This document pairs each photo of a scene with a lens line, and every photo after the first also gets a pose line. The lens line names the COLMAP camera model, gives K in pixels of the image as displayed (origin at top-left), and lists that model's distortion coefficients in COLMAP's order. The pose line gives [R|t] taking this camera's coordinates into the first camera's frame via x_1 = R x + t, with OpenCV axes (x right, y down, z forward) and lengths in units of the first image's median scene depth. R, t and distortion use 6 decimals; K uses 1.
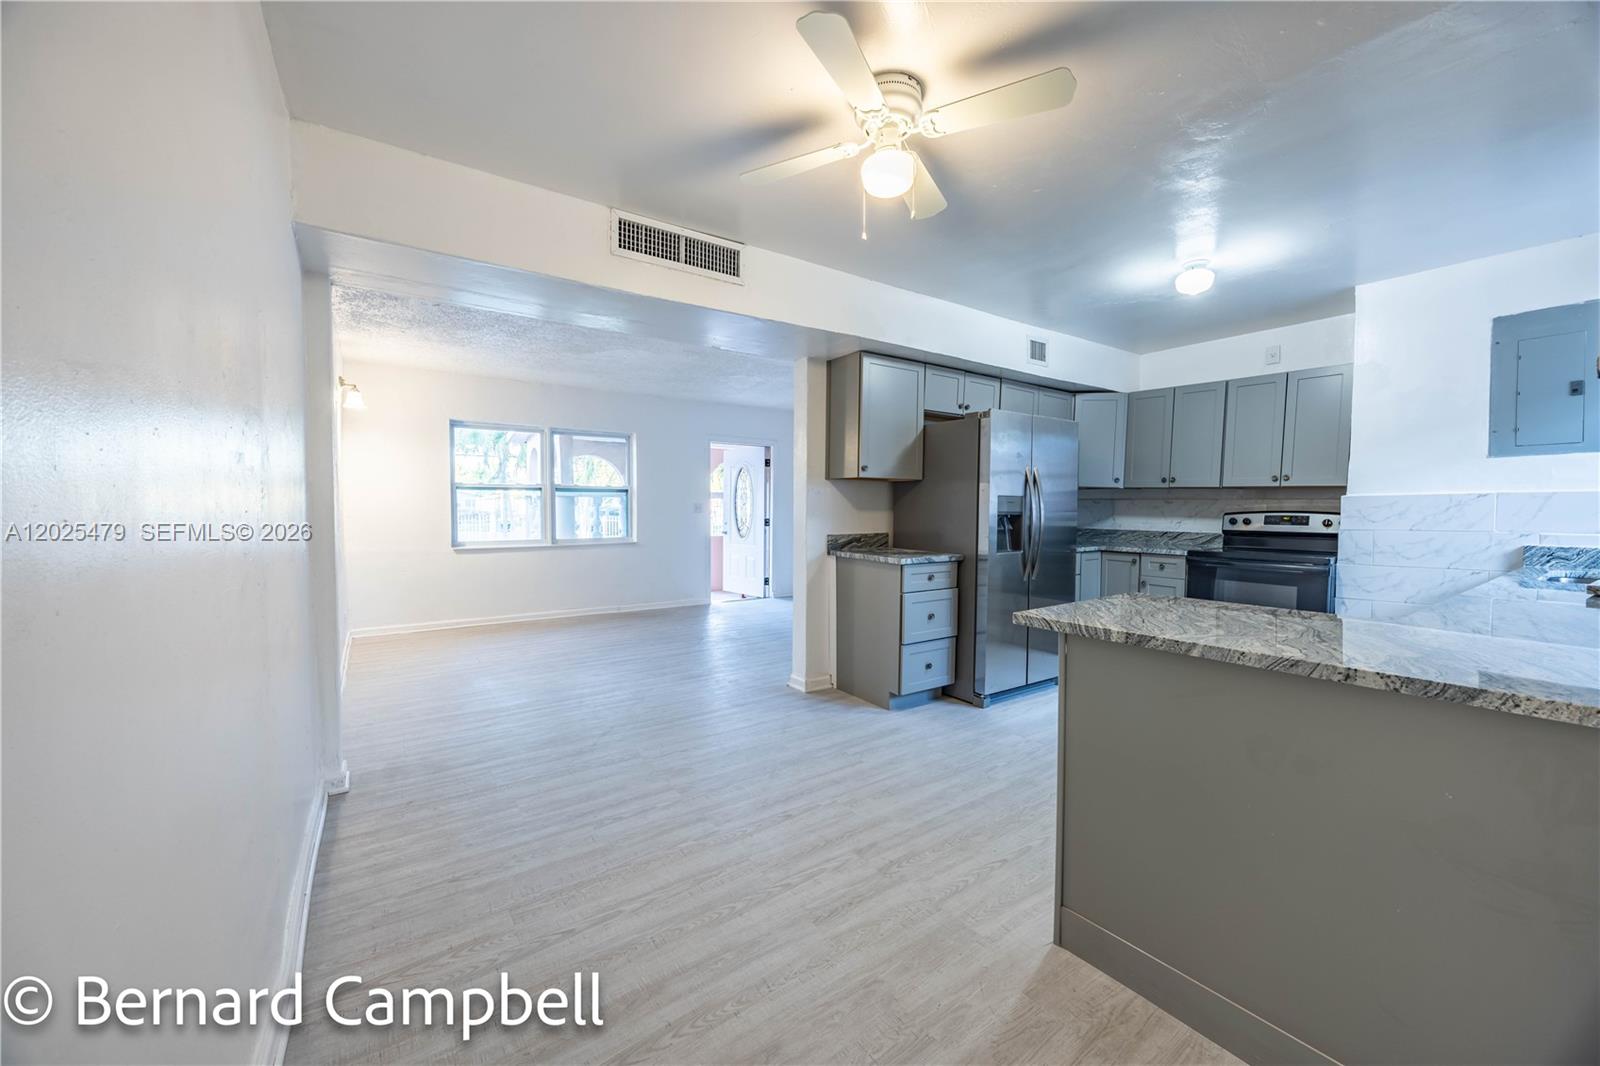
lens RADIAL K [[619.3, 0, 800.0], [0, 619.3, 533.0], [0, 0, 1]] dist [-0.002224, -0.000030]
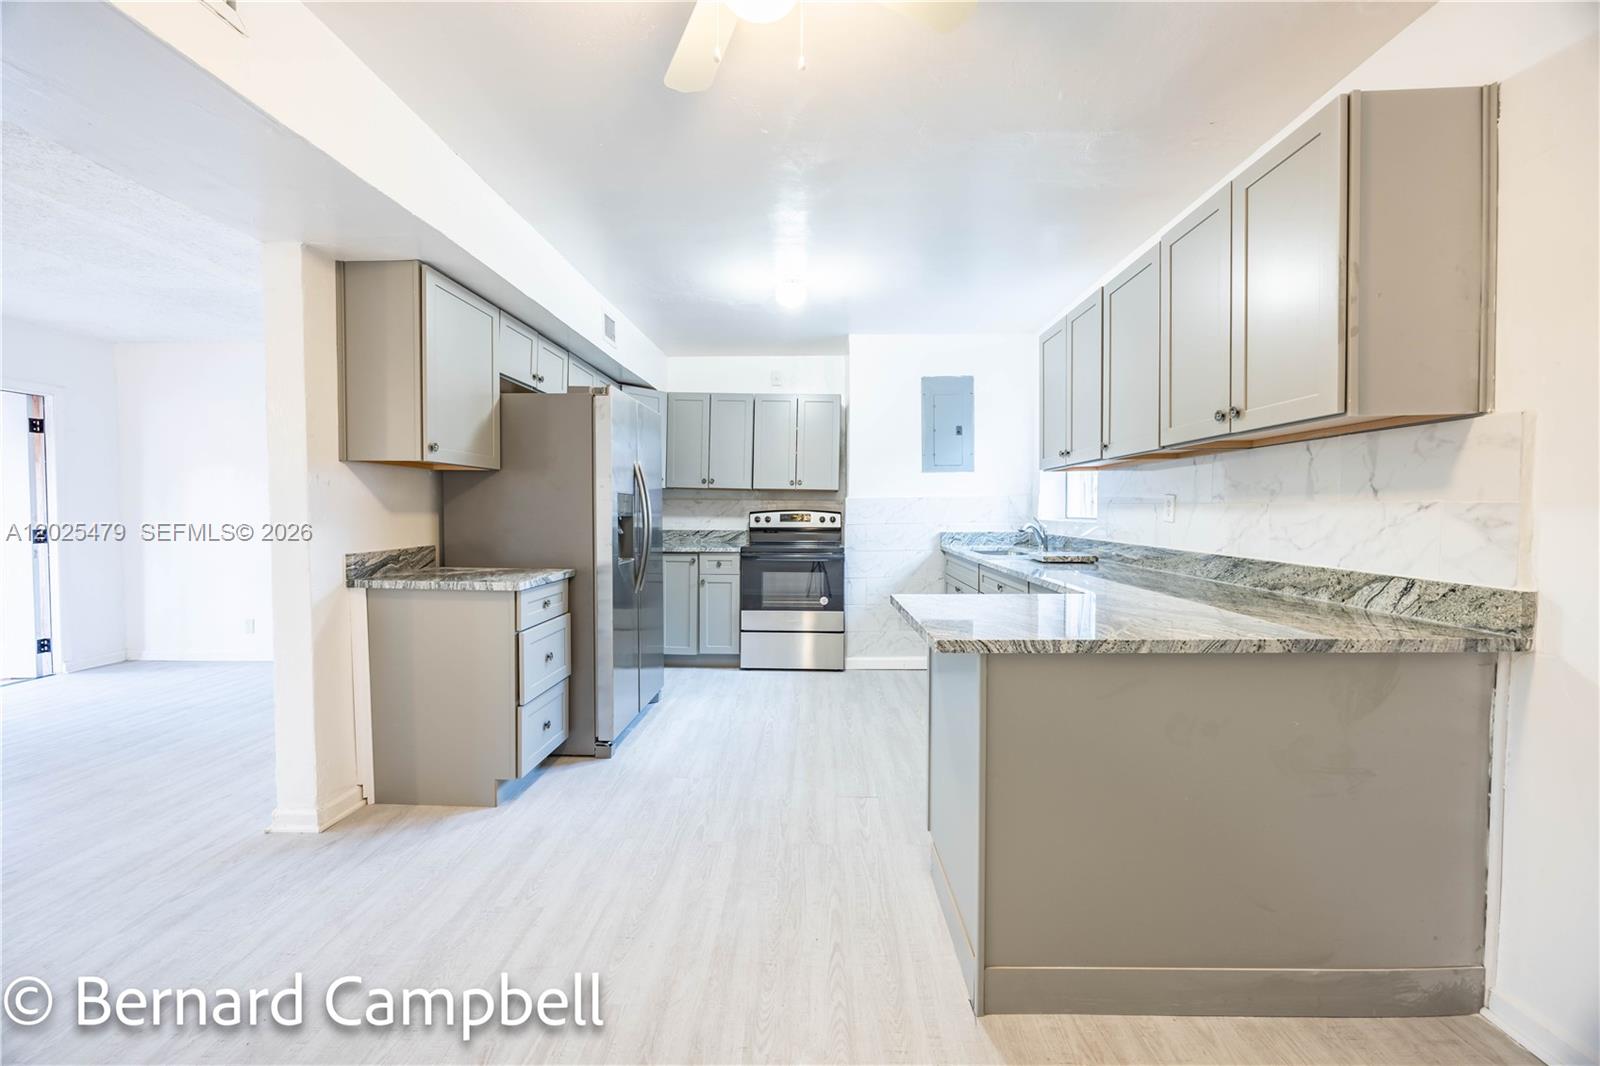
lens RADIAL K [[610.0, 0, 805.0], [0, 610.0, 530.0], [0, 0, 1]] dist [-0.003973, 0.000122]
pose [[0.589156, -0.031731, 0.807396, -0.174595], [0.036013, 0.999267, 0.012993, -0.012388], [-0.807216, 0.021422, 0.589867, 0.306915]]
